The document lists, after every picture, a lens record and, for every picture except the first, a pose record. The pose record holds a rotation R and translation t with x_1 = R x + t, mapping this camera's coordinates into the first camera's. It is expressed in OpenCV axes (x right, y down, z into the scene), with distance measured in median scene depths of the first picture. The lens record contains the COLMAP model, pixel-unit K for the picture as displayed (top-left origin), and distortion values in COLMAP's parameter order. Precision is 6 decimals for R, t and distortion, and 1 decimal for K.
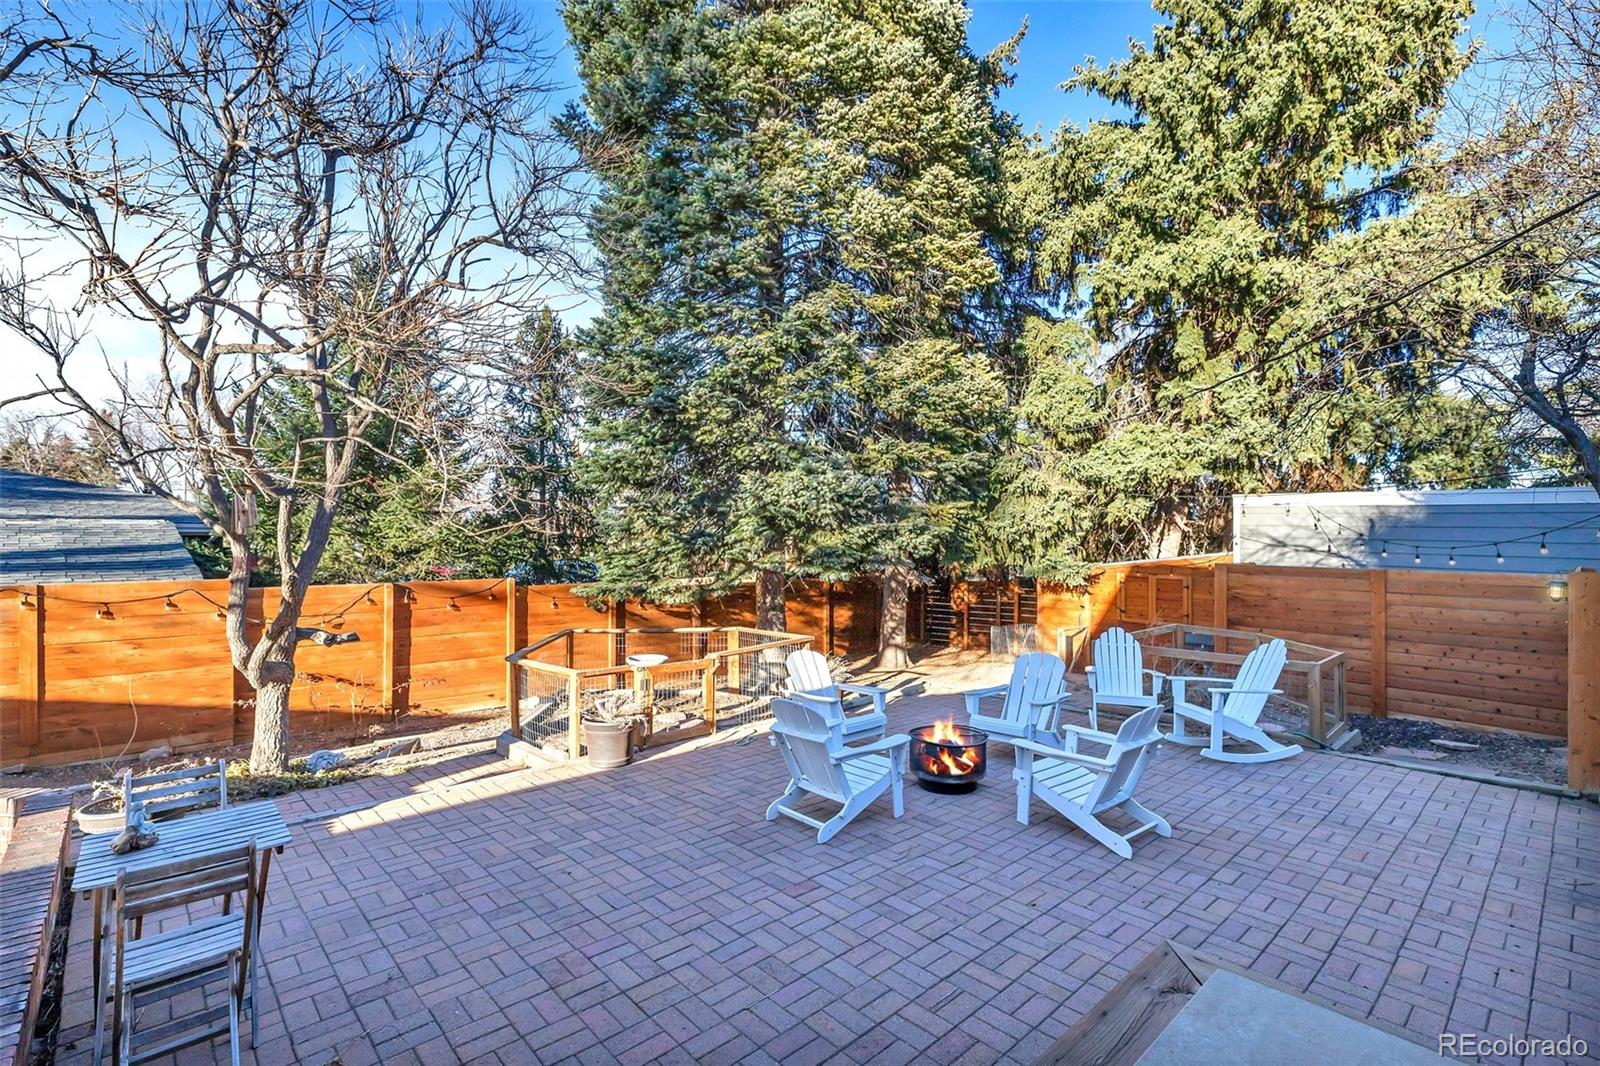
lens RADIAL K [[731.4, 0, 800.0], [0, 731.4, 533.0], [0, 0, 1]] dist [0.001449, 0.000584]
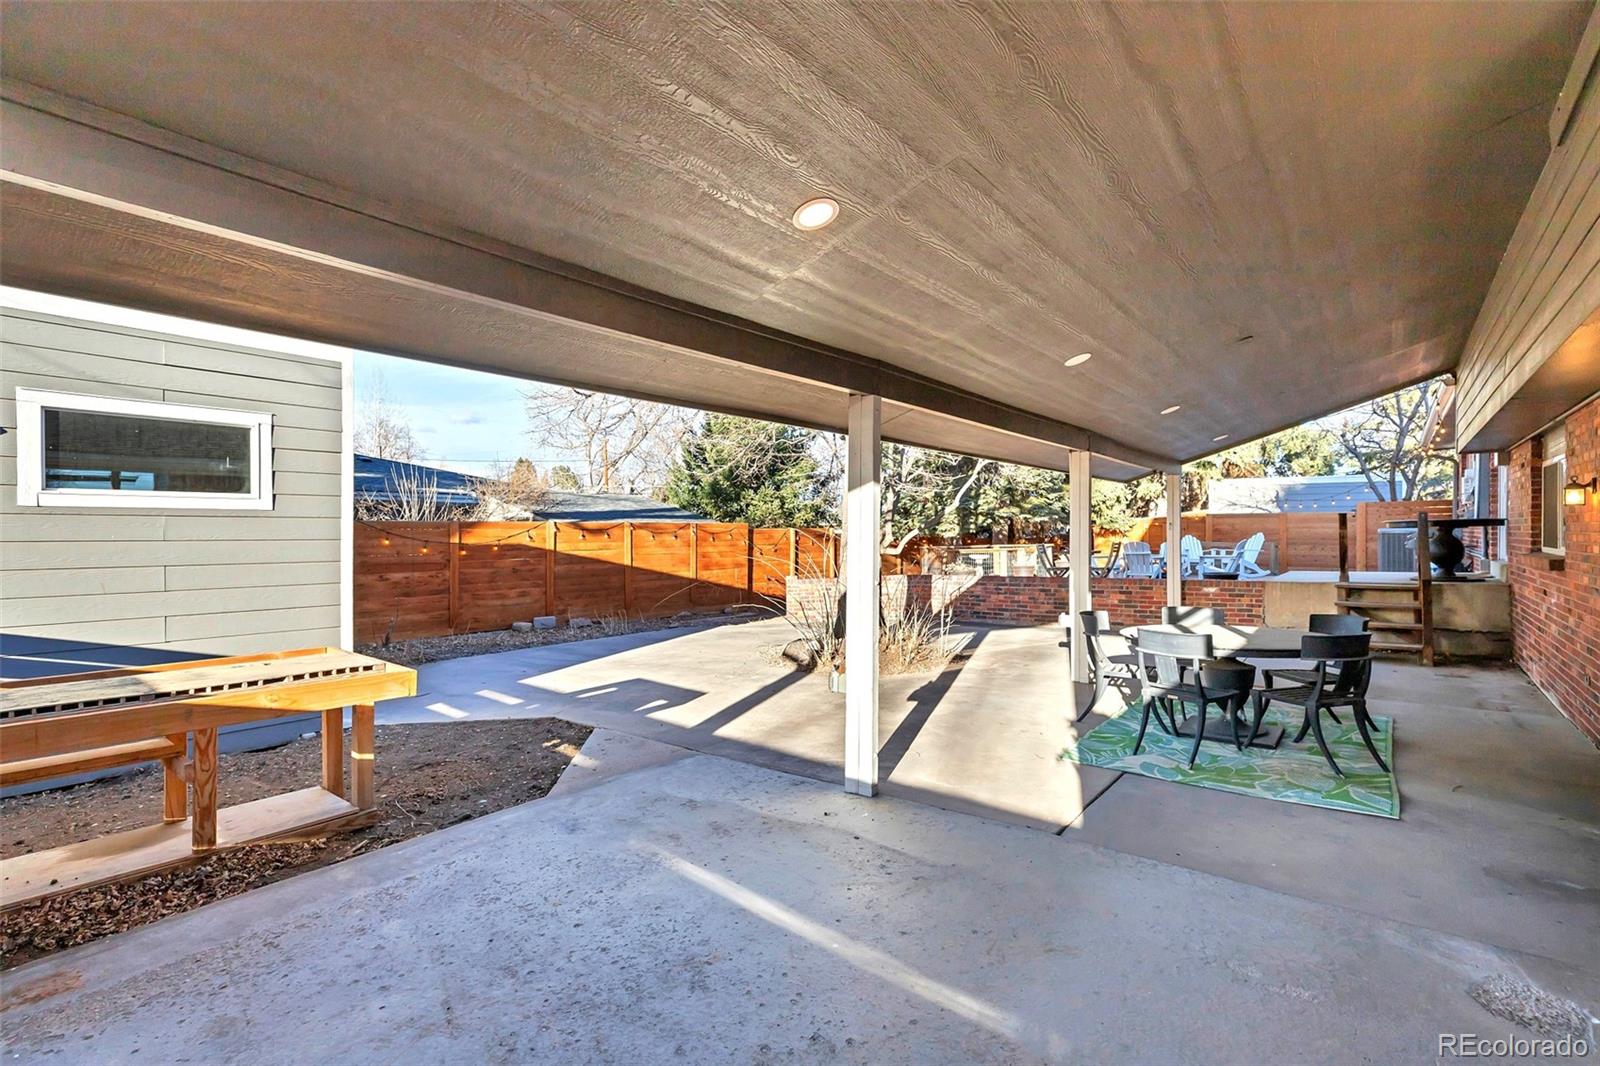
lens RADIAL K [[731.4, 0, 800.0], [0, 731.4, 533.0], [0, 0, 1]] dist [0.001449, 0.000584]
pose [[0.987863, -0.012333, 0.154838, -0.861011], [0.011813, 0.999921, 0.004278, 0.075981], [-0.154878, -0.002397, 0.987931, -0.825408]]
